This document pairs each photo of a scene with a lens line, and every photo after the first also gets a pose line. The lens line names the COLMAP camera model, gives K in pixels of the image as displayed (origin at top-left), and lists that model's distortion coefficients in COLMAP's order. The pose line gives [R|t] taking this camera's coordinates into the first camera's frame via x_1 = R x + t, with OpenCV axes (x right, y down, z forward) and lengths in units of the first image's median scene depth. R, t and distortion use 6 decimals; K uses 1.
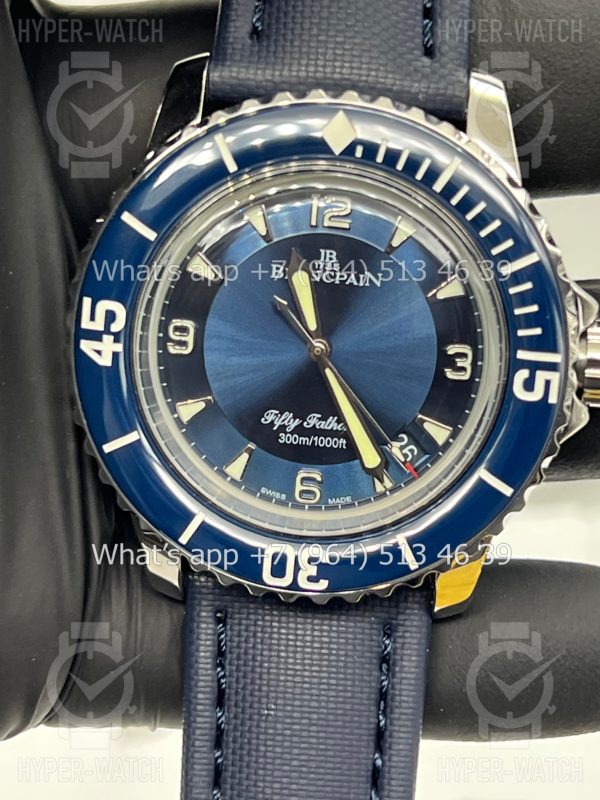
lens RADIAL K [[1854.8, 0, 306.5], [0, 1854.8, 417.3], [0, 0, 1]] dist [0.185195, 0.000000]
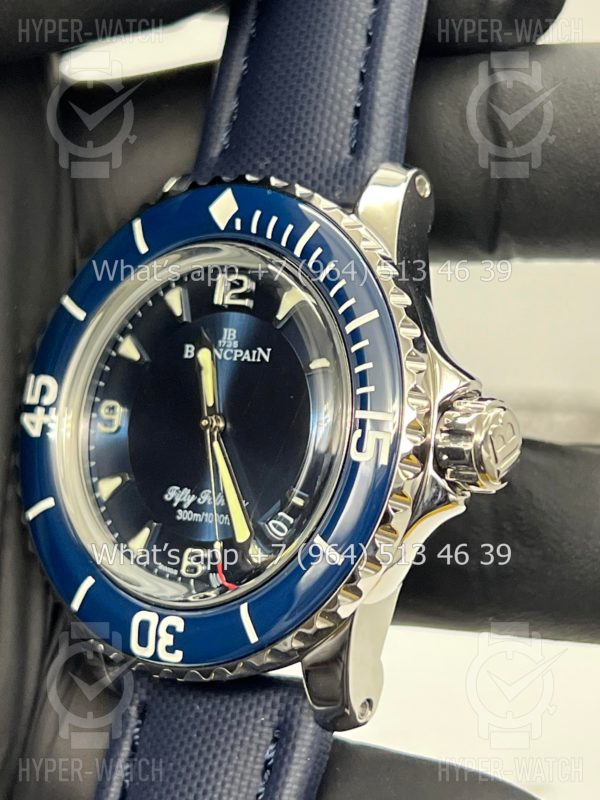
lens RADIAL K [[1854.8, 0, 244.2], [0, 1854.8, 398.1], [0, 0, 1]] dist [0.185195, 0.000000]
pose [[0.831778, -0.017973, -0.554817, 0.580655], [-0.153710, 0.952938, -0.261311, 0.210748], [0.533402, 0.302634, 0.789870, 0.208942]]
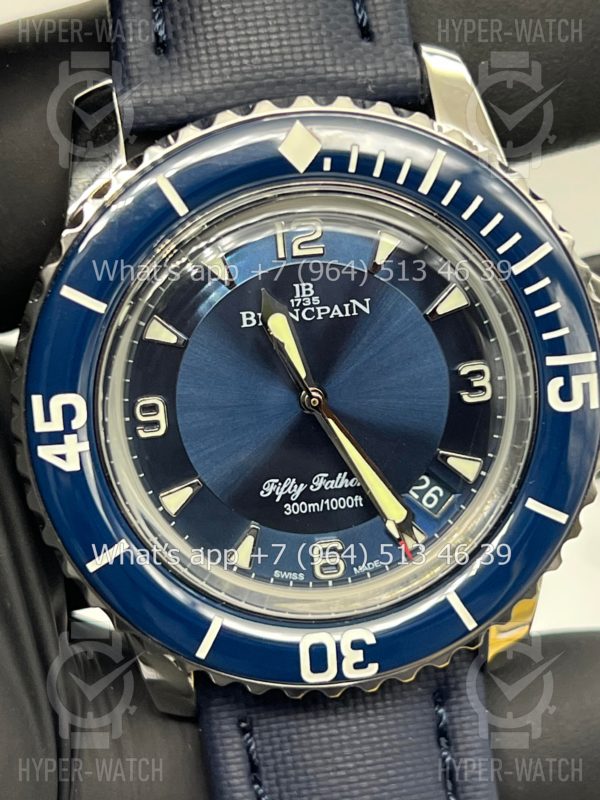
lens RADIAL K [[1854.8, 0, 285.4], [0, 1854.8, 399.4], [0, 0, 1]] dist [0.185195, 0.000000]
pose [[0.968903, -0.199130, 0.146881, -0.130696], [0.196662, 0.979972, 0.031288, -0.065759], [-0.150170, -0.001429, 0.988659, 0.161617]]
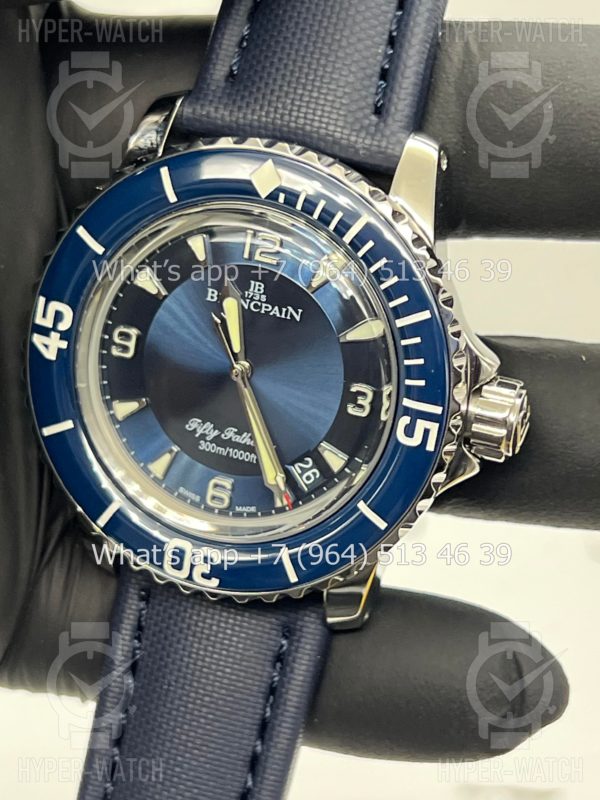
lens RADIAL K [[1854.8, 0, 322.7], [0, 1854.8, 415.3], [0, 0, 1]] dist [0.185195, 0.000000]
pose [[0.966072, 0.142594, -0.215343, 0.294417], [-0.136980, 0.989731, 0.040852, -0.061886], [0.218957, -0.009968, 0.975684, -0.060681]]
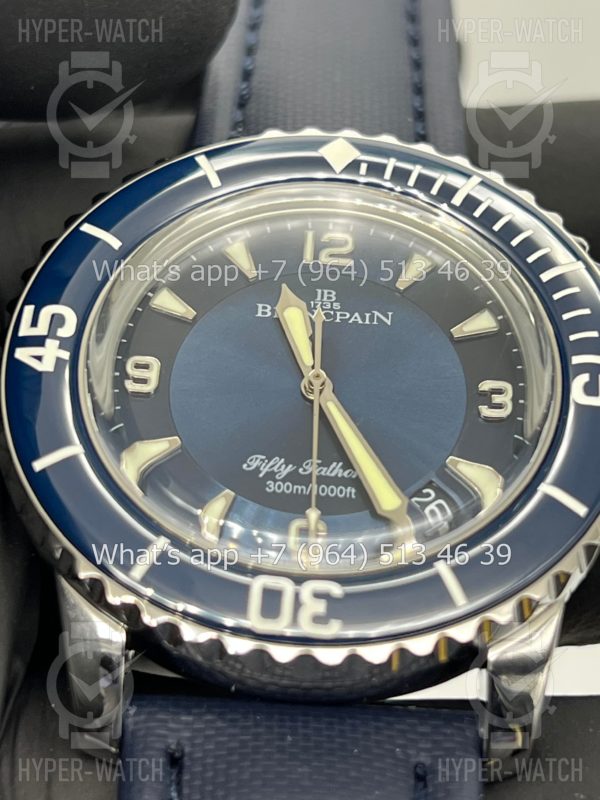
lens RADIAL K [[1854.8, 0, 291.2], [0, 1854.8, 395.1], [0, 0, 1]] dist [0.185195, 0.000000]
pose [[0.996321, 0.039570, 0.076015, -0.064282], [0.022966, 0.731287, -0.681683, 0.503973], [-0.082563, 0.680921, 0.727688, 0.430503]]
